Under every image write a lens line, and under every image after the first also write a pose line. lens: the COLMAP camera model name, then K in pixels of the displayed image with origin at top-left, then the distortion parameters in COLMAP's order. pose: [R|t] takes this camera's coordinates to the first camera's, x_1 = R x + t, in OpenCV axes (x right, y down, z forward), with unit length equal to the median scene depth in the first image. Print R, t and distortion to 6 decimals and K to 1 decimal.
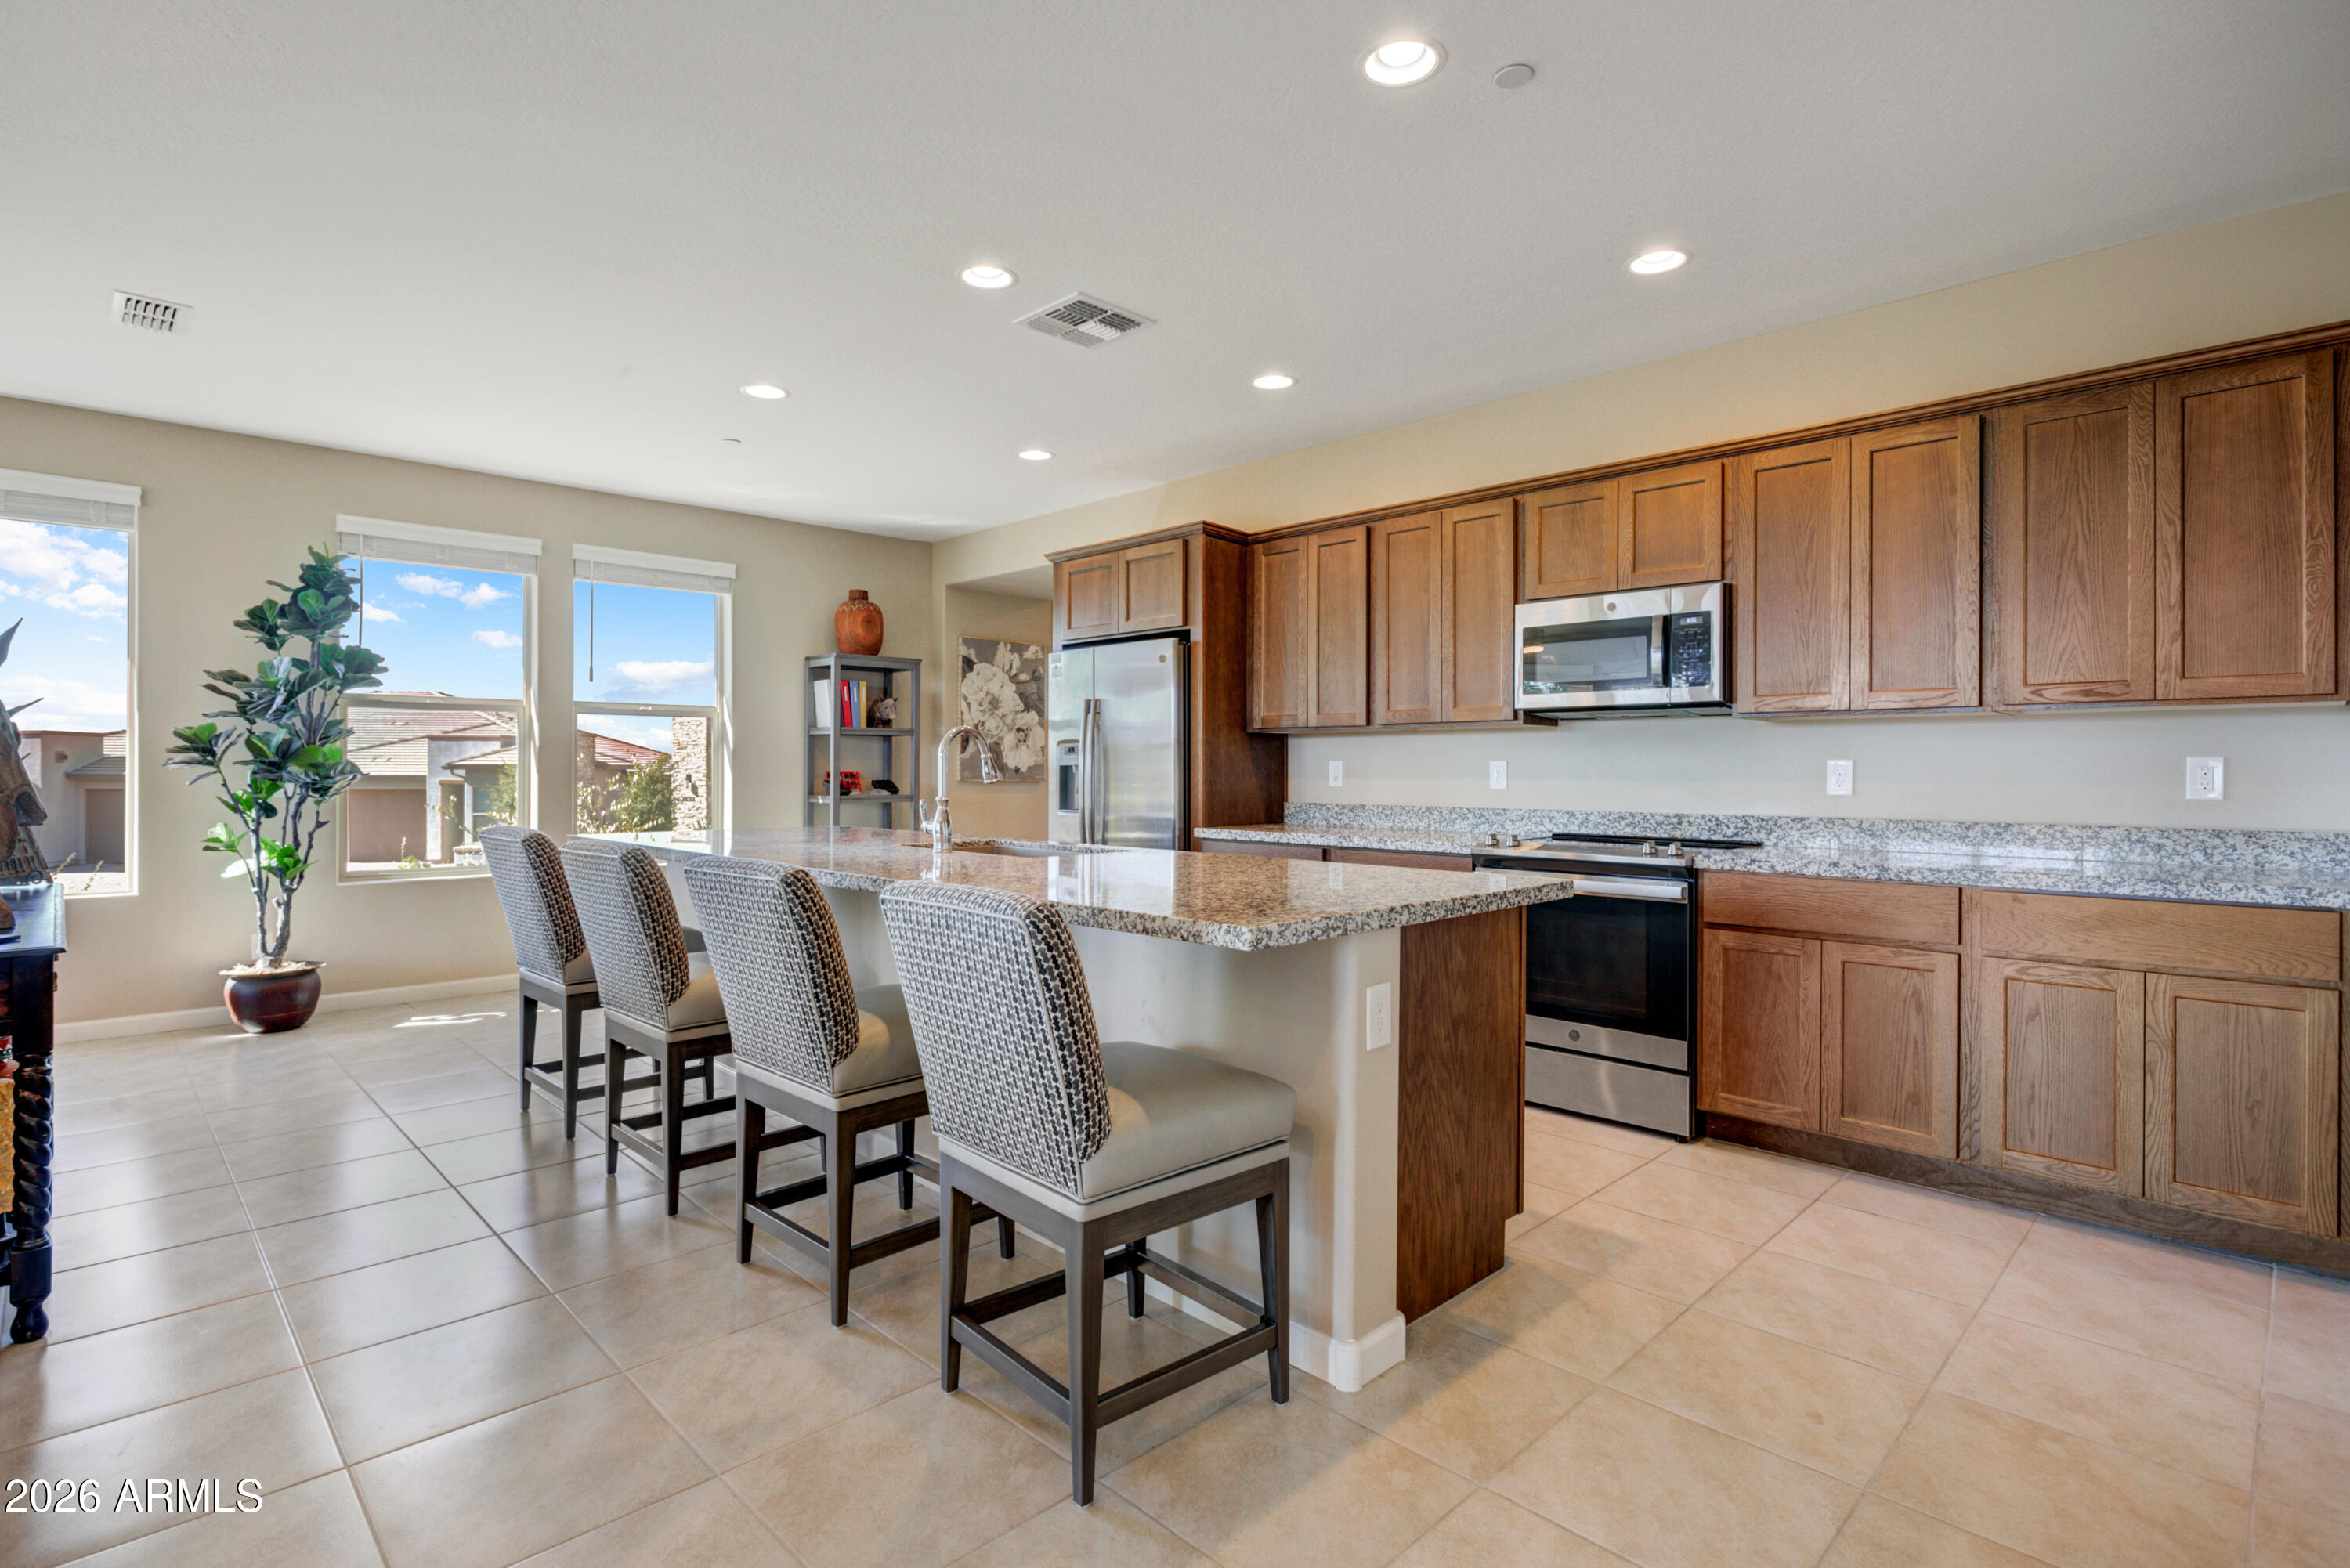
lens RADIAL K [[1154.2, 0, 1183.9], [0, 1154.2, 768.7], [0, 0, 1]] dist [-0.007959, -0.000455]
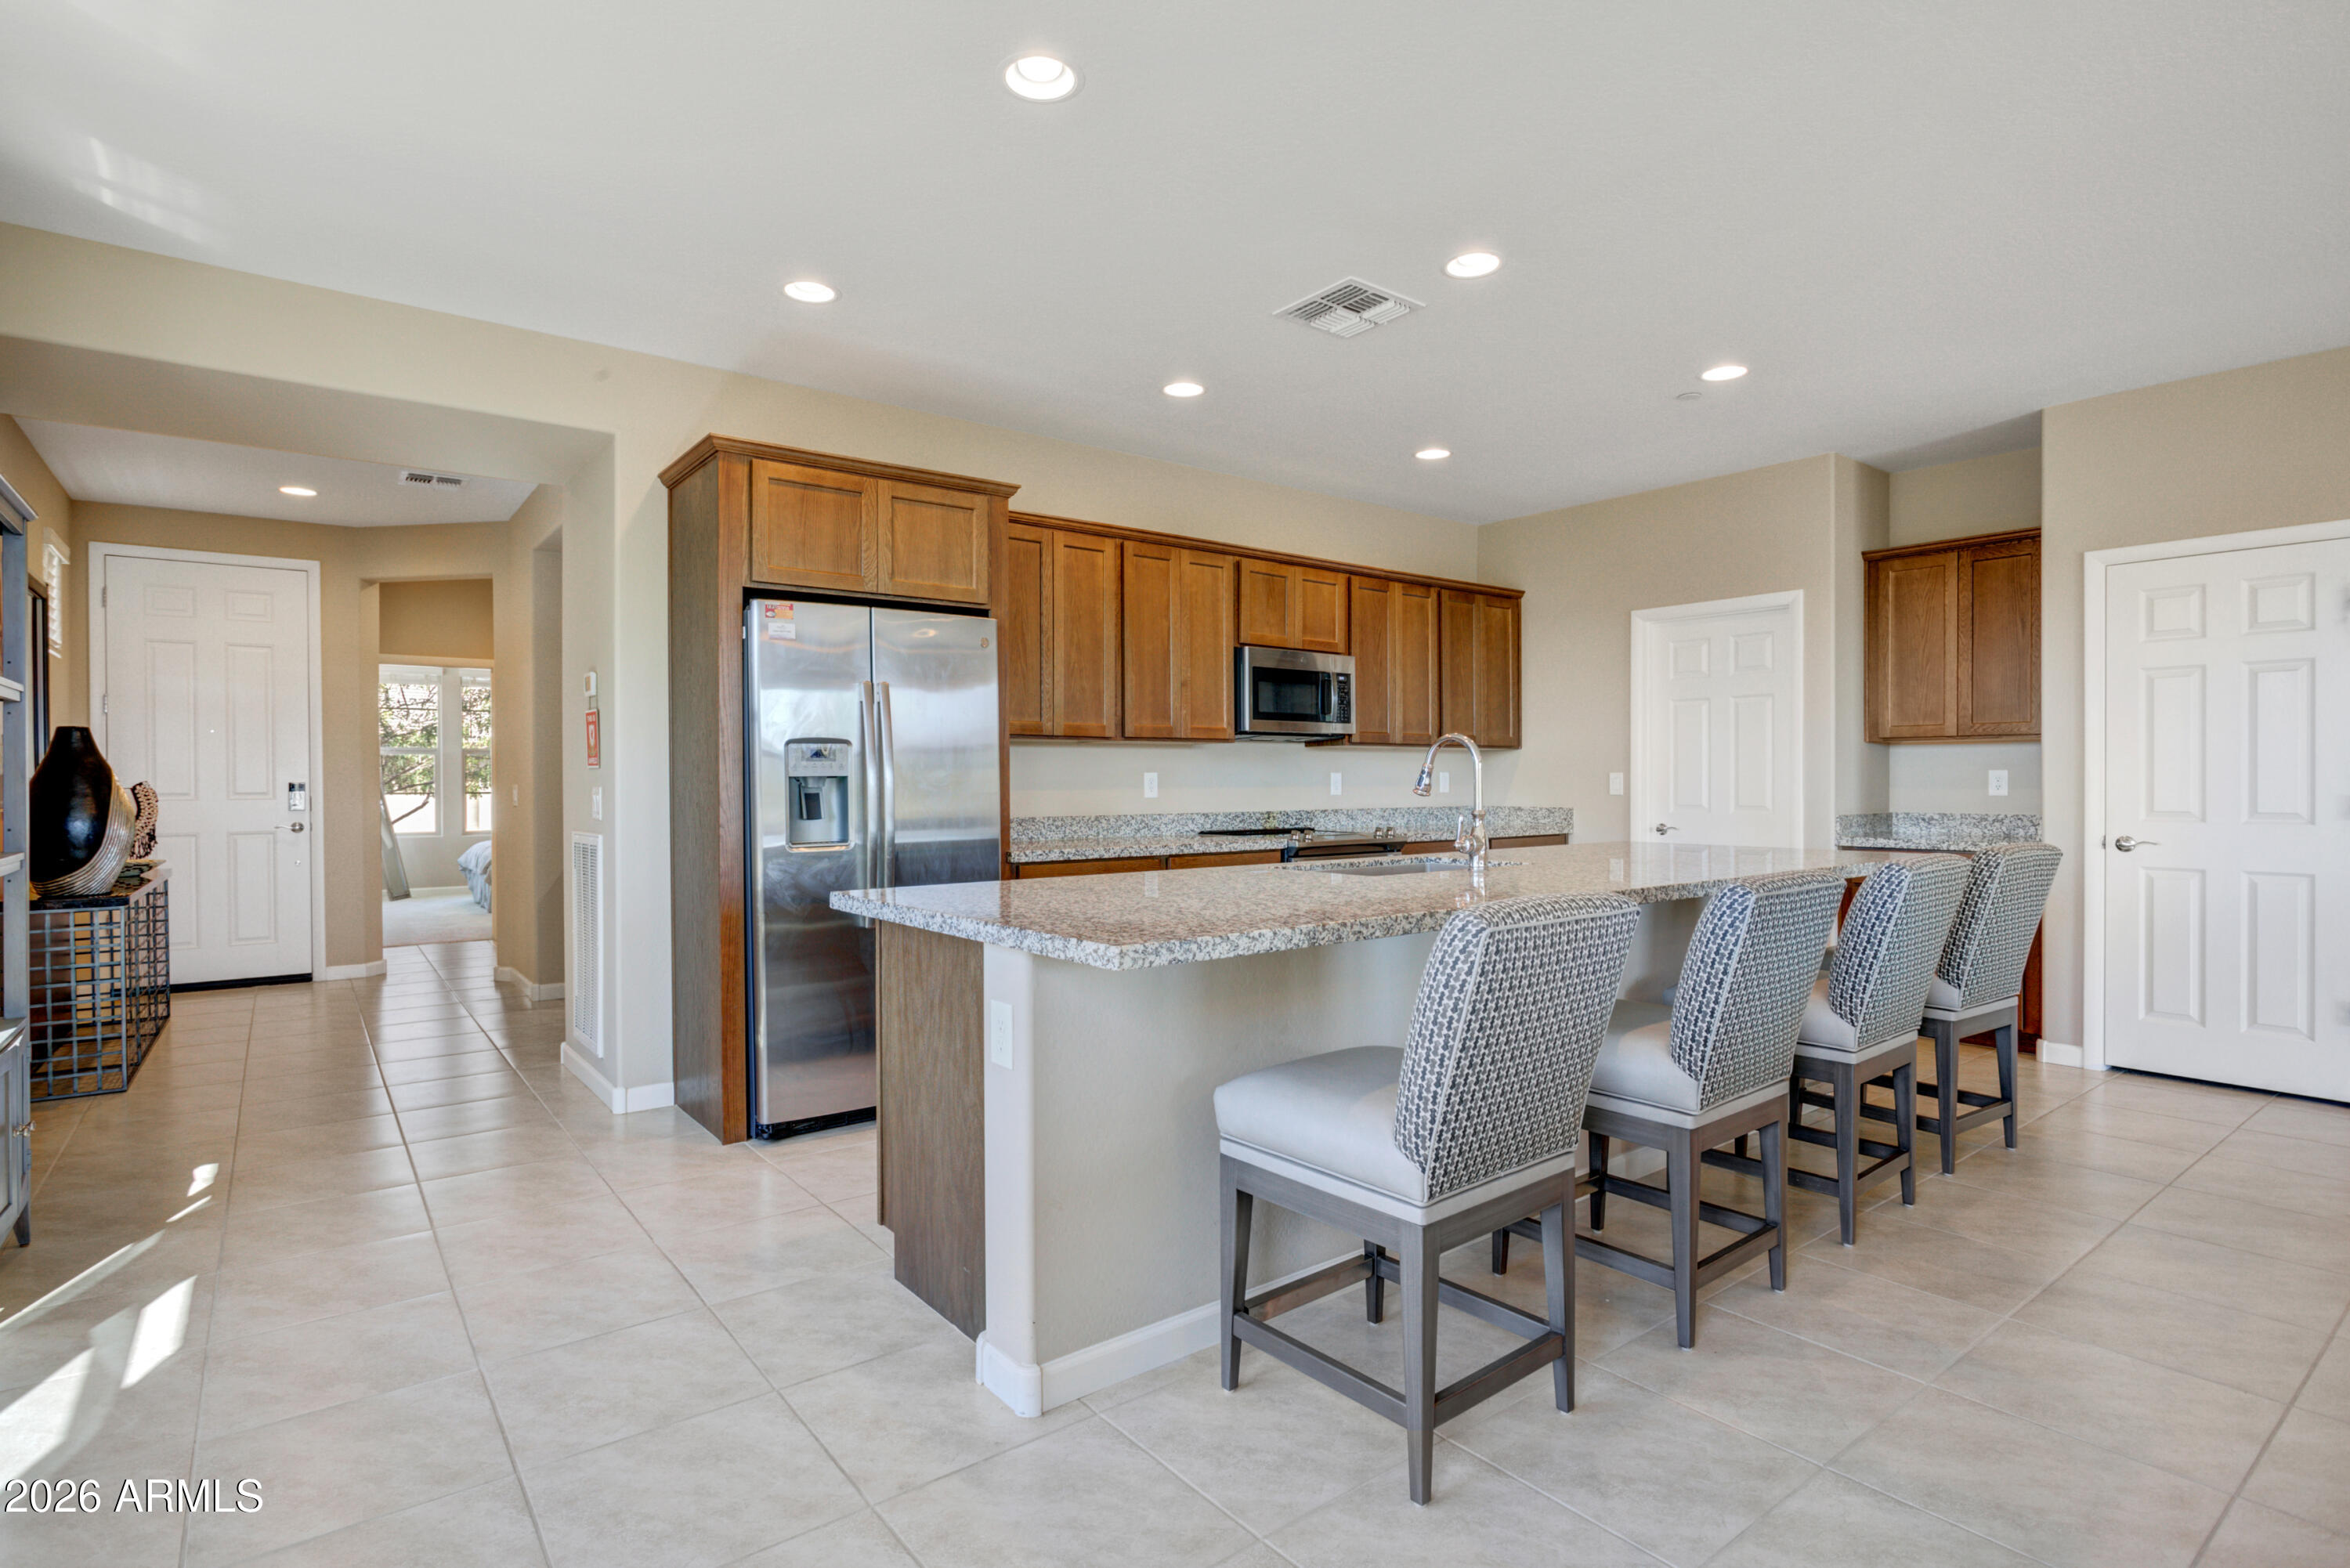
lens RADIAL K [[1156.7, 0, 1172.1], [0, 1156.7, 794.4], [0, 0, 1]] dist [0.001706, 0.000250]
pose [[0.127012, -0.010351, 0.991847, -0.862677], [0.007515, 0.999927, 0.009473, 0.004110], [-0.991873, 0.006250, 0.127080, 0.835442]]
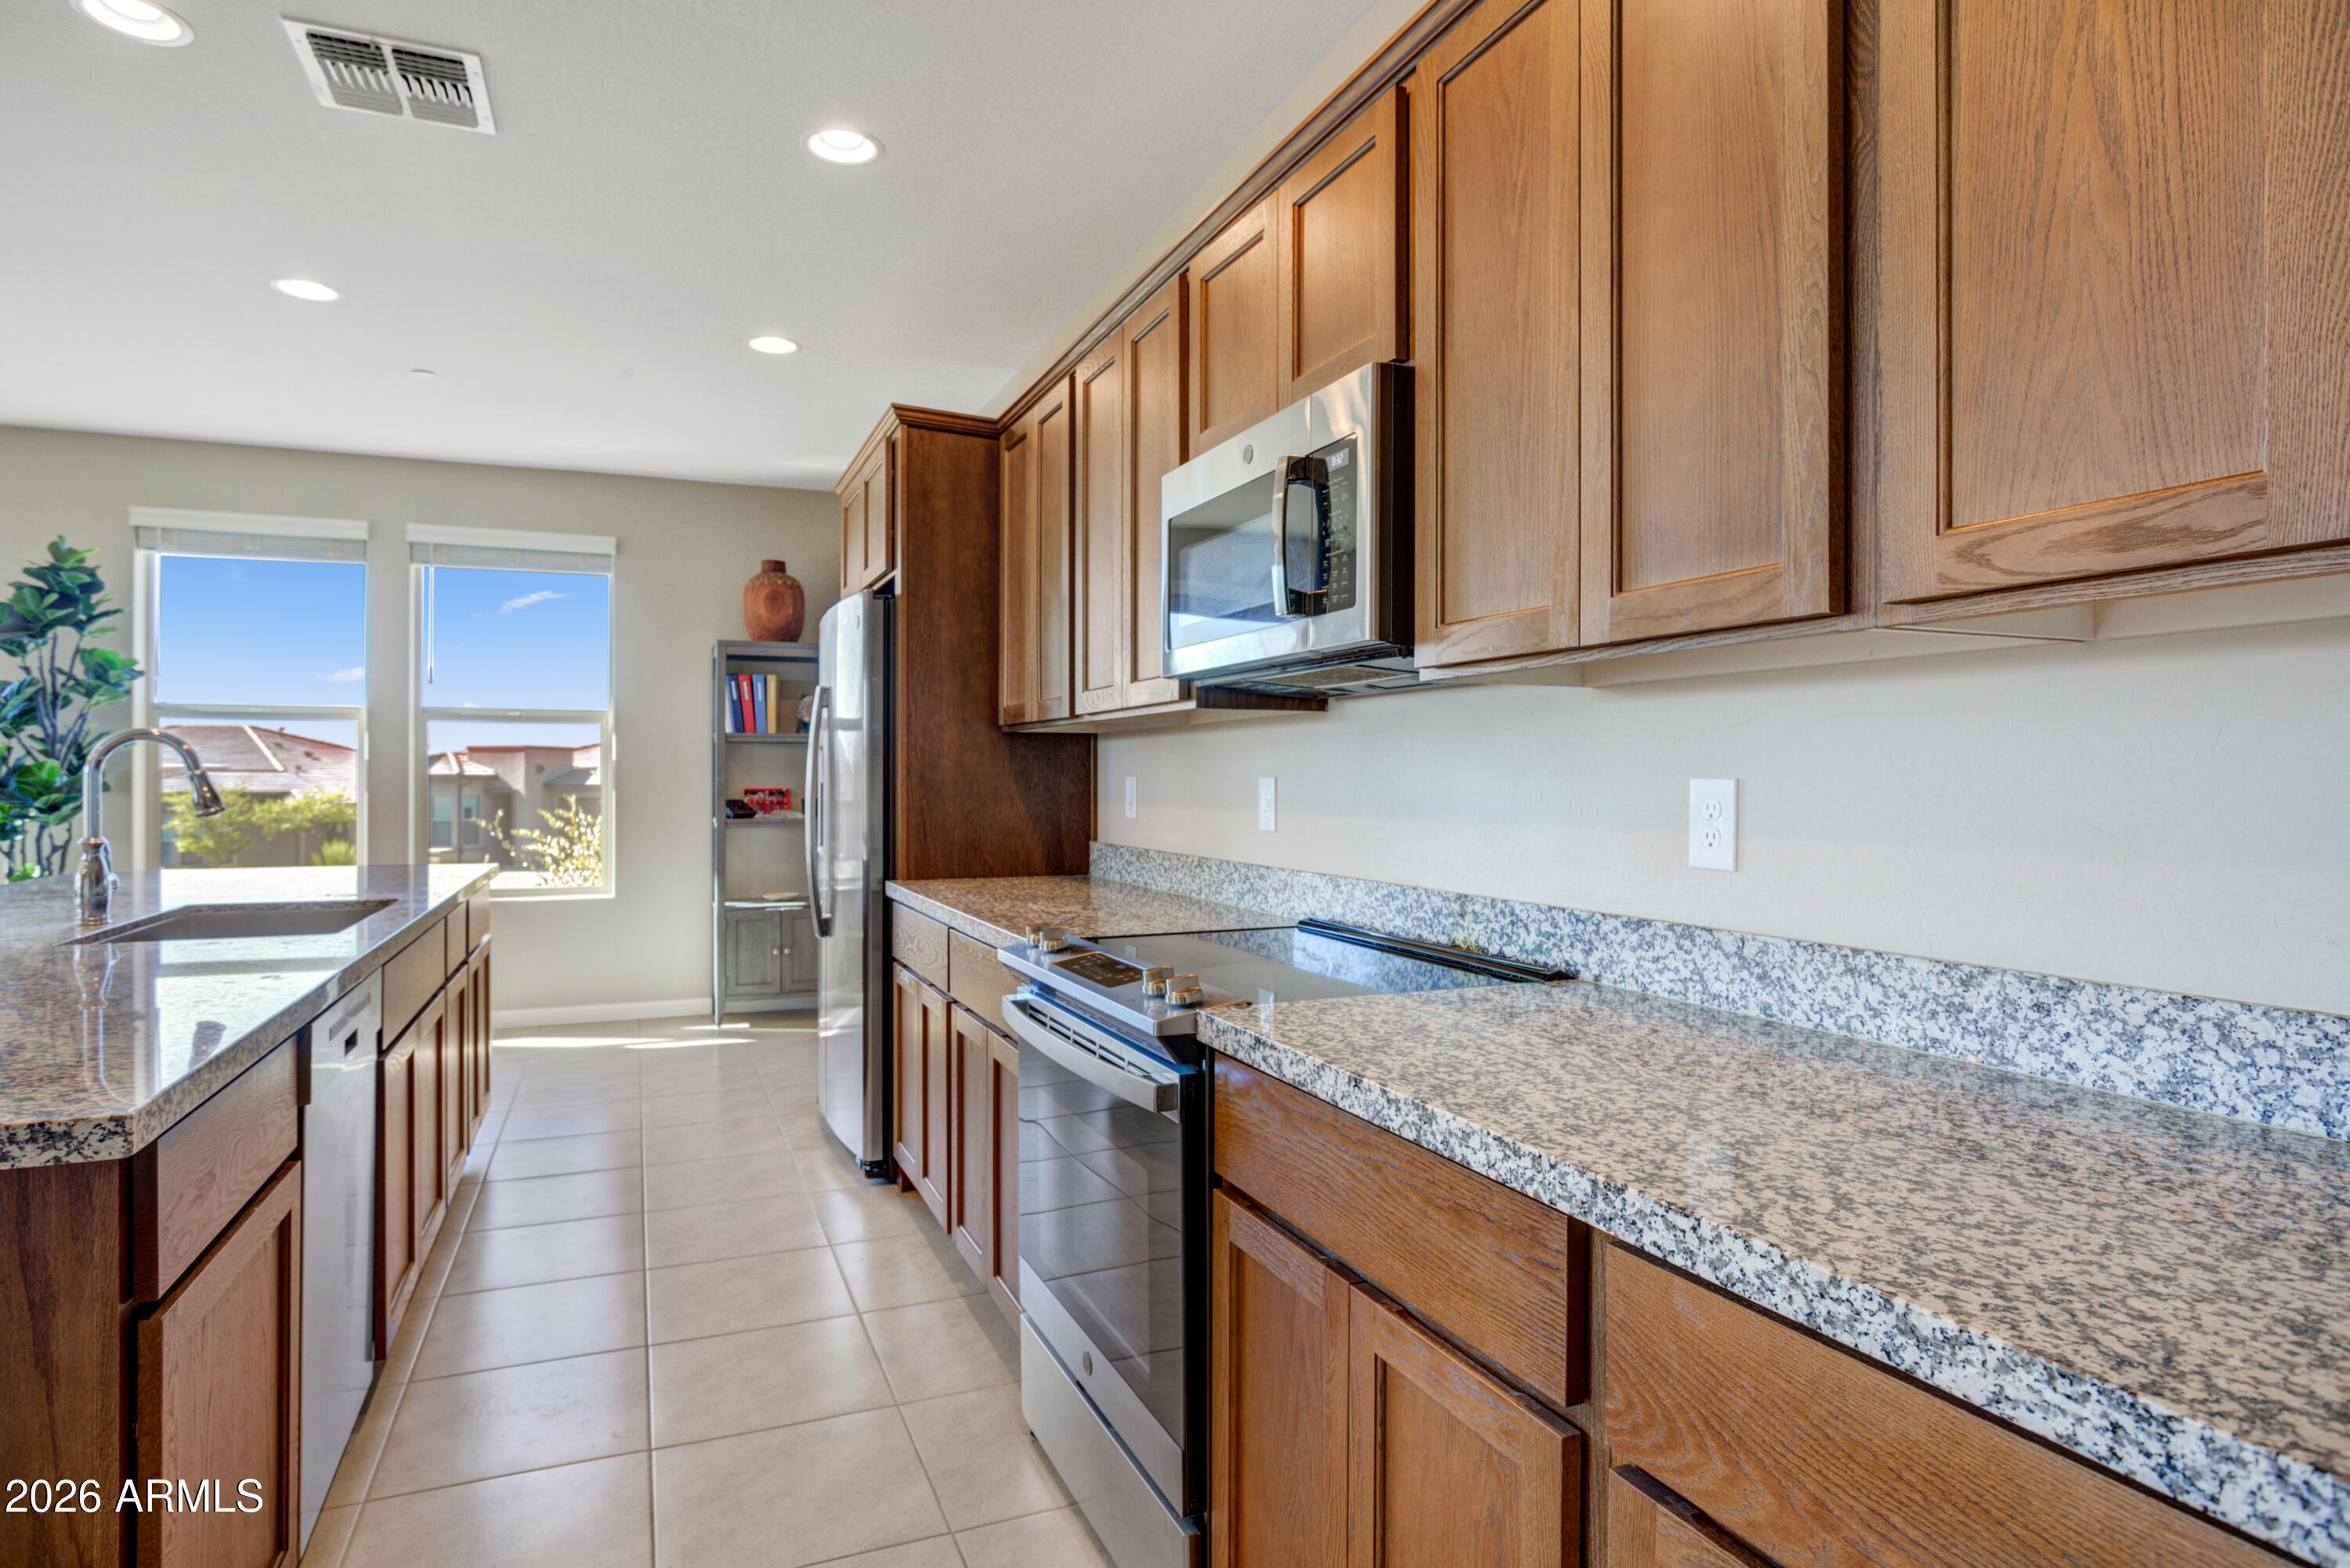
lens RADIAL K [[1283.4, 0, 1175.0], [0, 1283.4, 784.0], [0, 0, 1]] dist [-0.012582, 0.002697]
pose [[0.925853, 0.000788, -0.377882, 0.461888], [0.001218, 0.999986, 0.005069, -0.006958], [0.377881, -0.005153, 0.925840, 0.427504]]
